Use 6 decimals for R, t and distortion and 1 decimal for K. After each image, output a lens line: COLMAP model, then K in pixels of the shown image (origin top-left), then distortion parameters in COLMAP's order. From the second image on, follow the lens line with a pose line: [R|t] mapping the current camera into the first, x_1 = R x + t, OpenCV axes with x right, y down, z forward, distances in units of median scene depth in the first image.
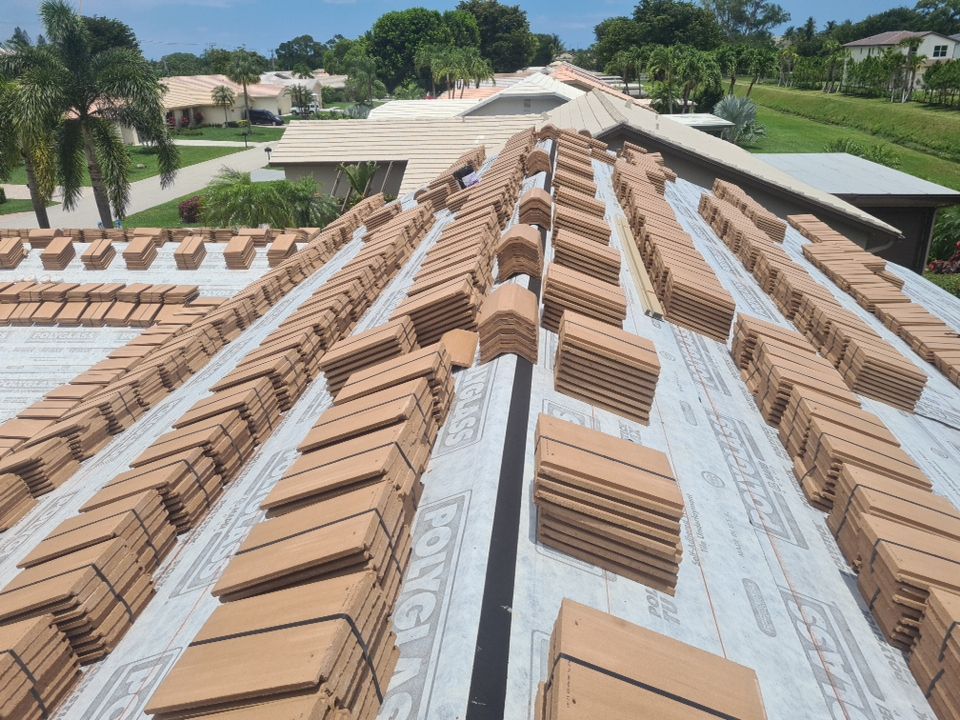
lens RADIAL K [[736.4, 0, 477.2], [0, 736.4, 353.5], [0, 0, 1]] dist [0.067552, -0.058936]
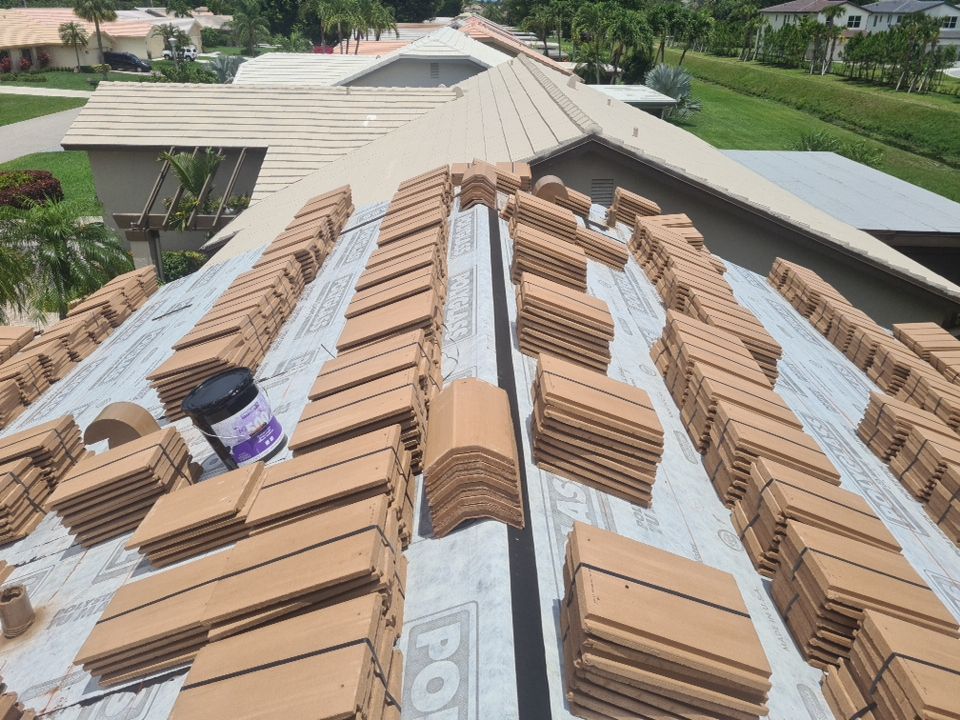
lens RADIAL K [[736.4, 0, 477.2], [0, 736.4, 353.5], [0, 0, 1]] dist [0.067552, -0.058936]
pose [[0.992532, -0.006807, 0.121793, 0.007235], [-0.000226, 0.998338, 0.057634, -0.041148], [-0.121983, -0.057231, 0.990881, 0.100264]]
